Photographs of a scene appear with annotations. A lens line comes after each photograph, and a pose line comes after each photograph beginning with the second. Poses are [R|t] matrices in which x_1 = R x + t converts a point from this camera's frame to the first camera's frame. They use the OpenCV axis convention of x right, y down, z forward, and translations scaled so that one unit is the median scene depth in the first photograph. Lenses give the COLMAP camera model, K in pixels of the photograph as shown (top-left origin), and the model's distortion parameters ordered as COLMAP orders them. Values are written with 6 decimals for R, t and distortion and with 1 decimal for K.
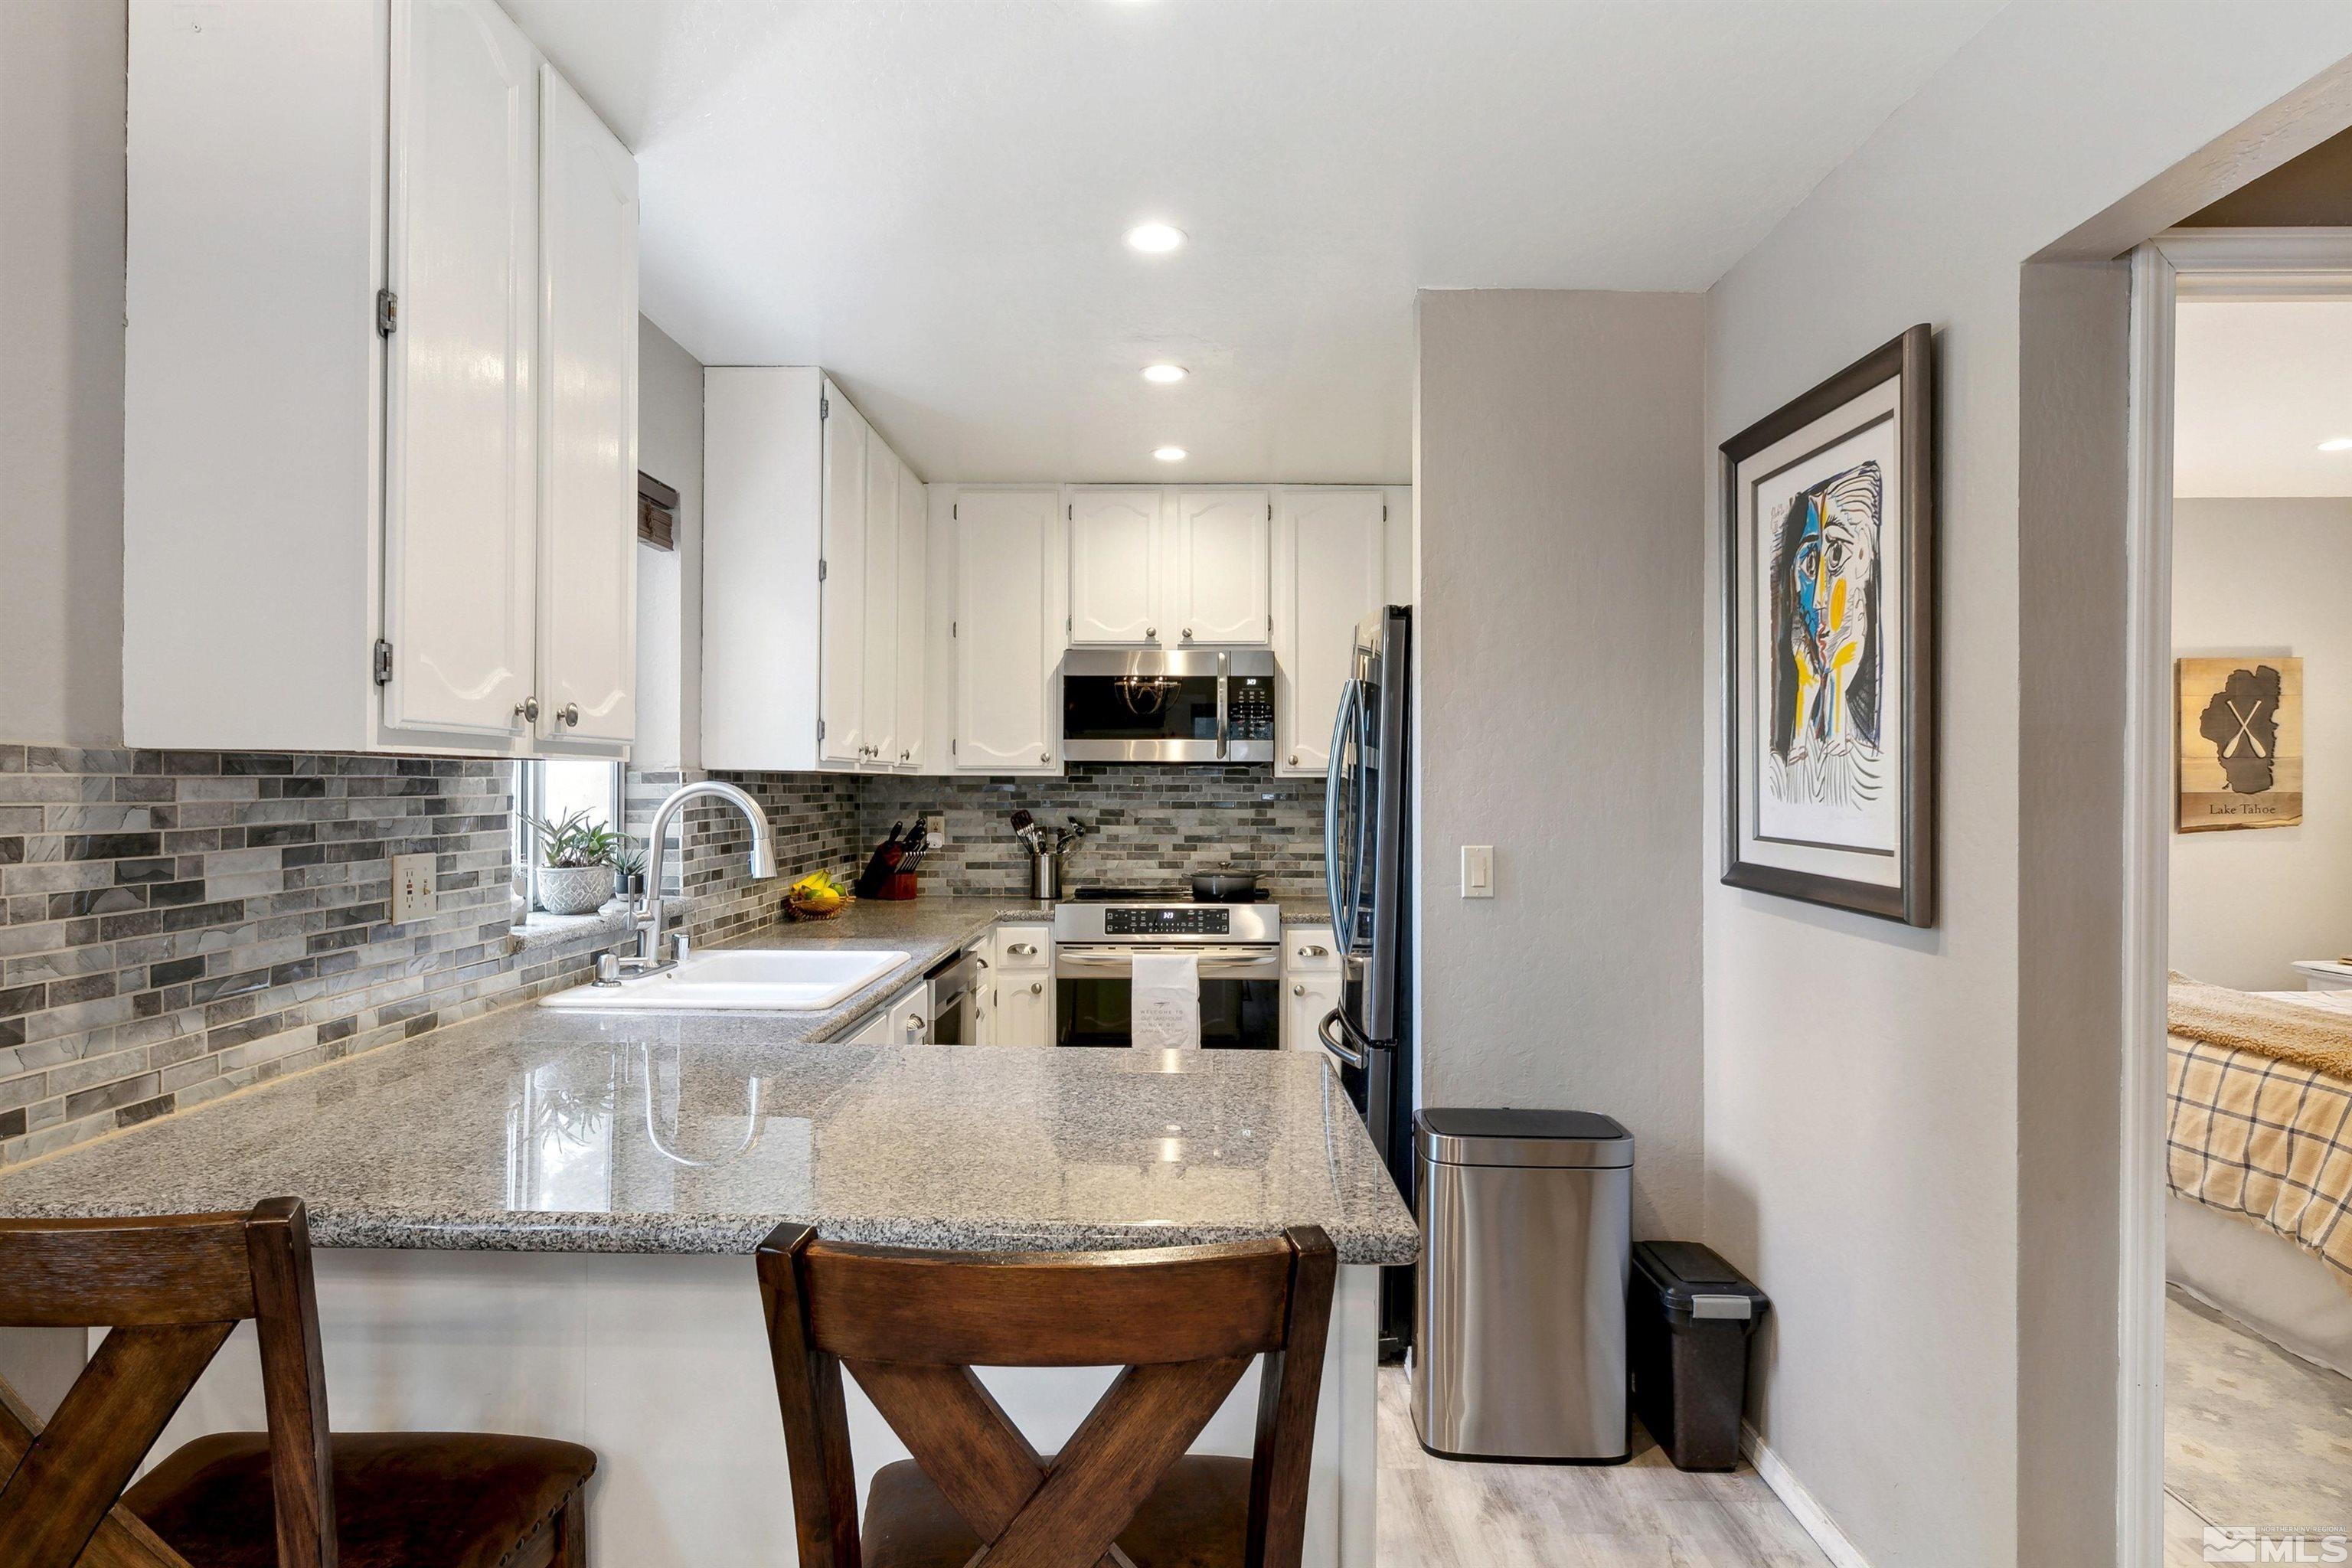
lens RADIAL K [[1353.7, 0, 1165.0], [0, 1353.7, 785.1], [0, 0, 1]] dist [0.003013, 0.003097]
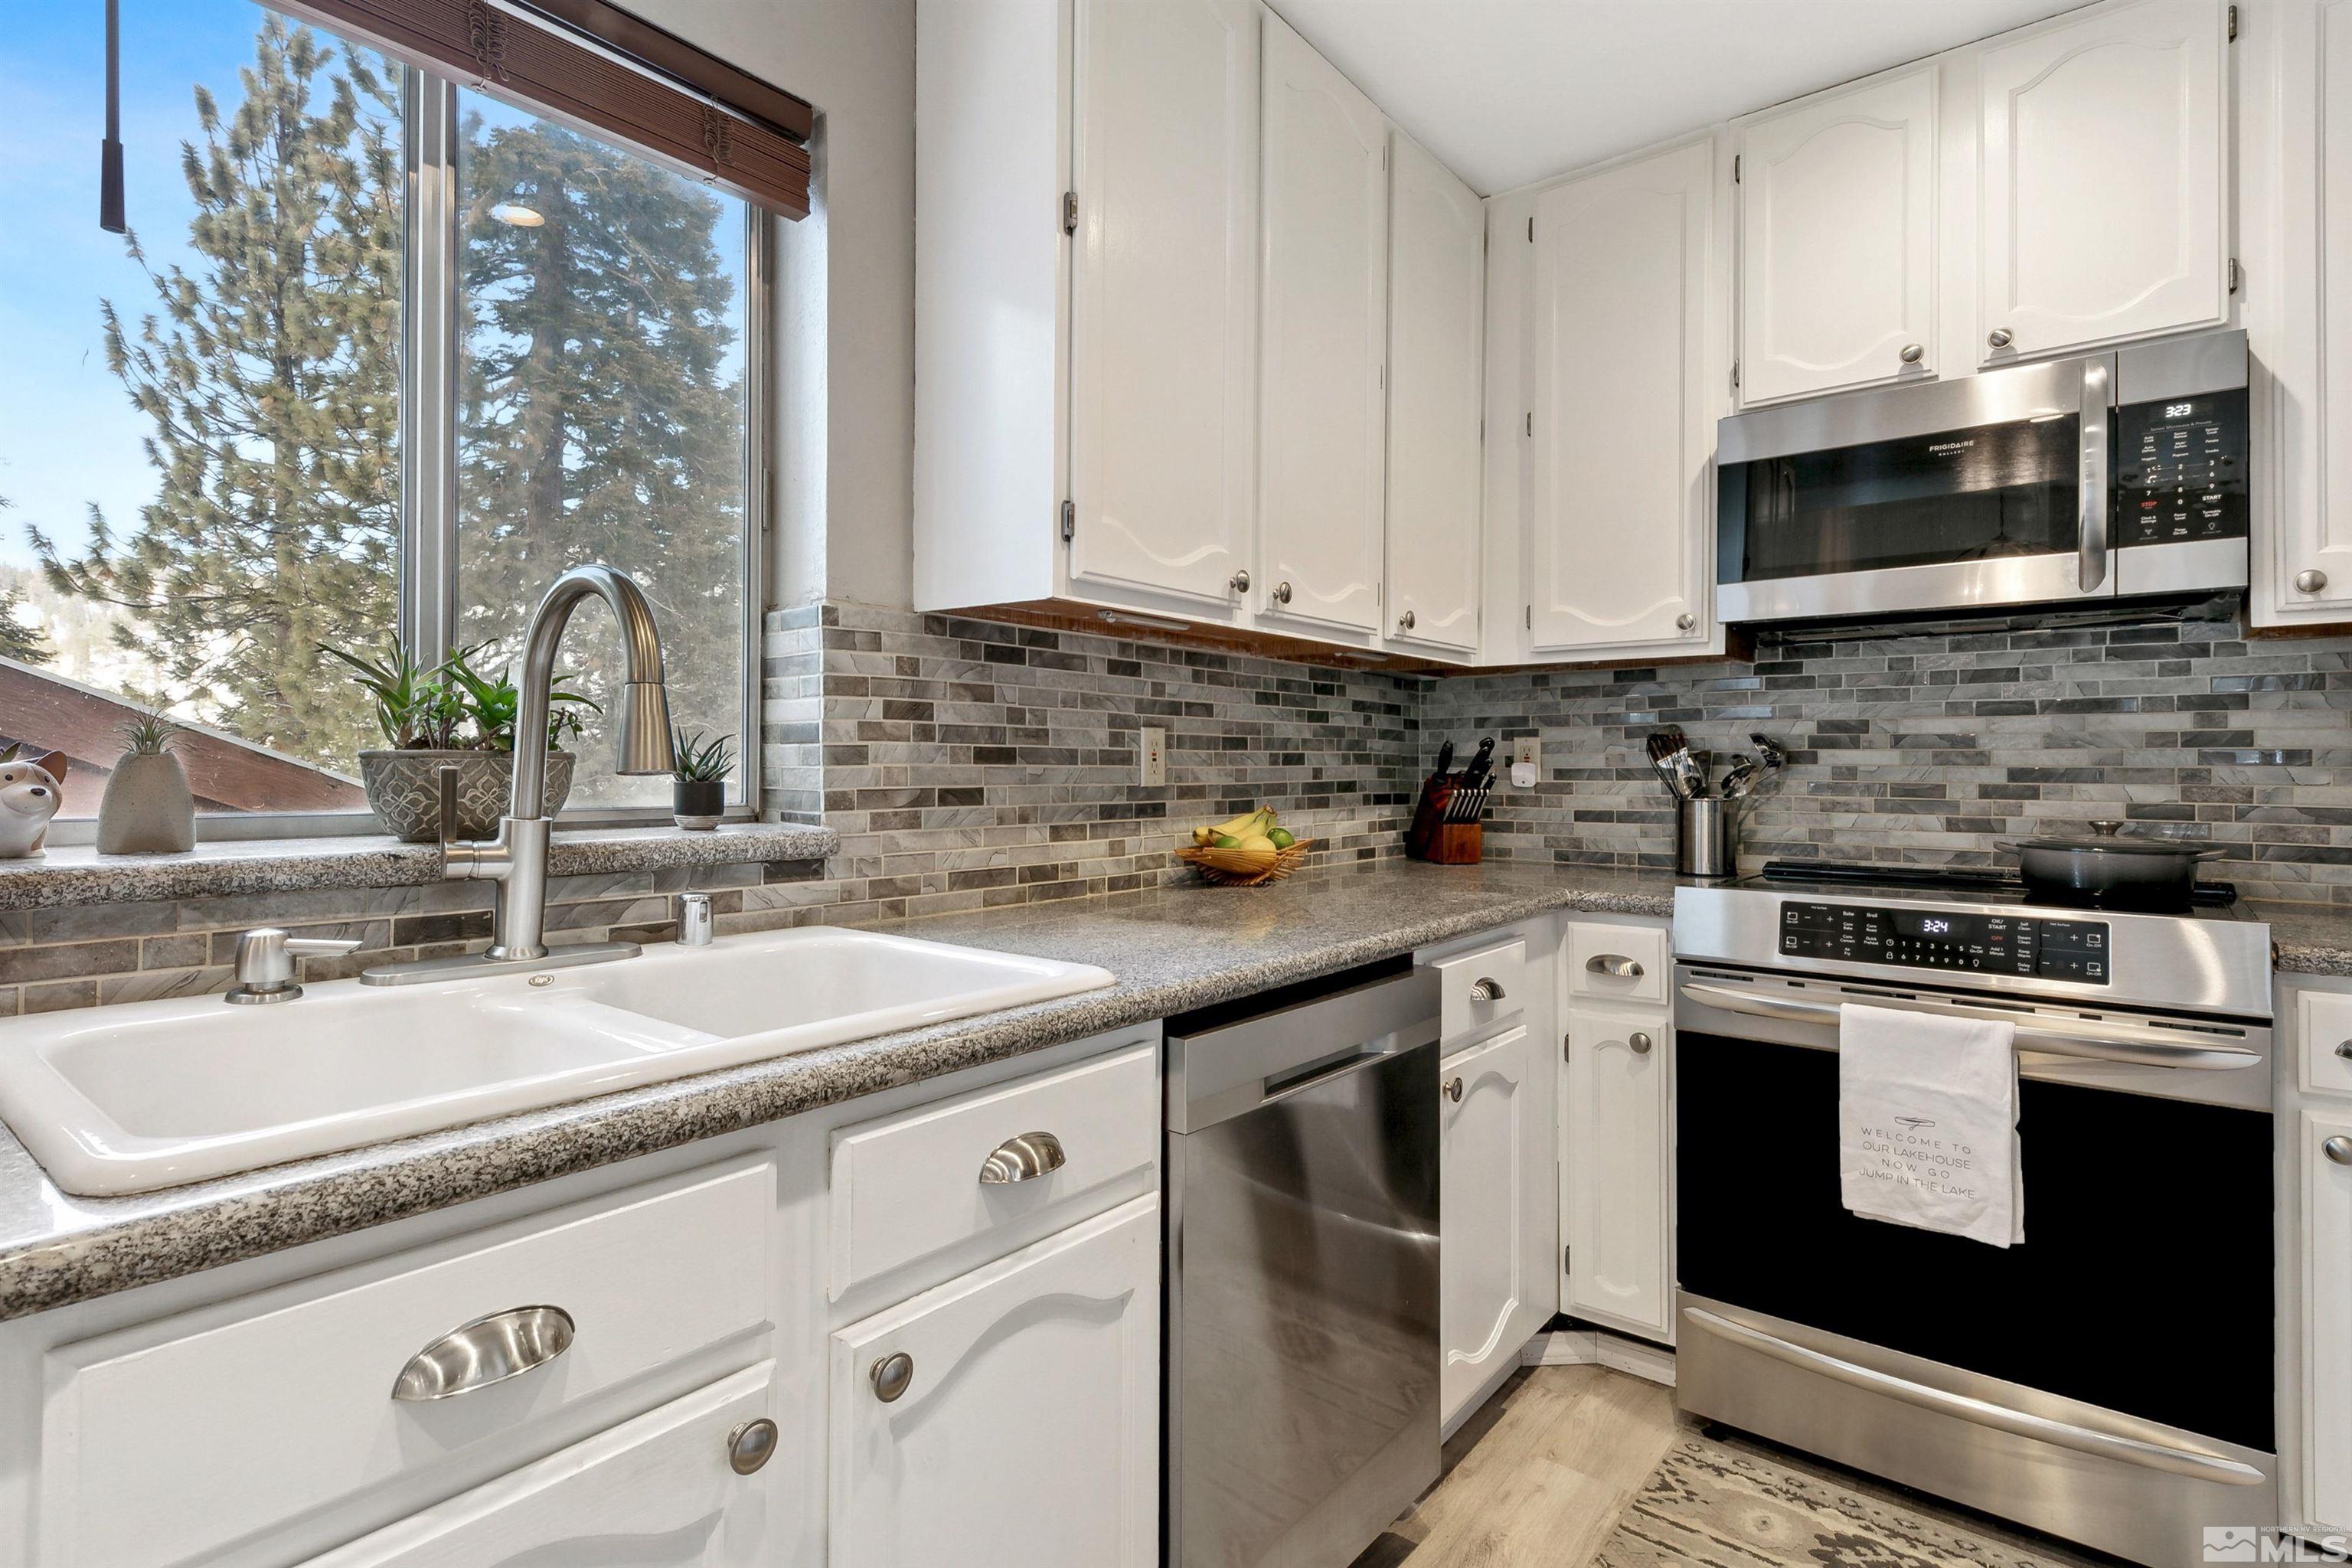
lens RADIAL K [[1211.1, 0, 1117.0], [0, 1211.1, 751.9], [0, 0, 1]] dist [0.011247, -0.004505]
pose [[0.788273, -0.003385, -0.615316, 0.034931], [-0.000908, 0.999977, -0.006665, 0.037788], [0.615325, 0.005813, 0.788252, 0.476760]]
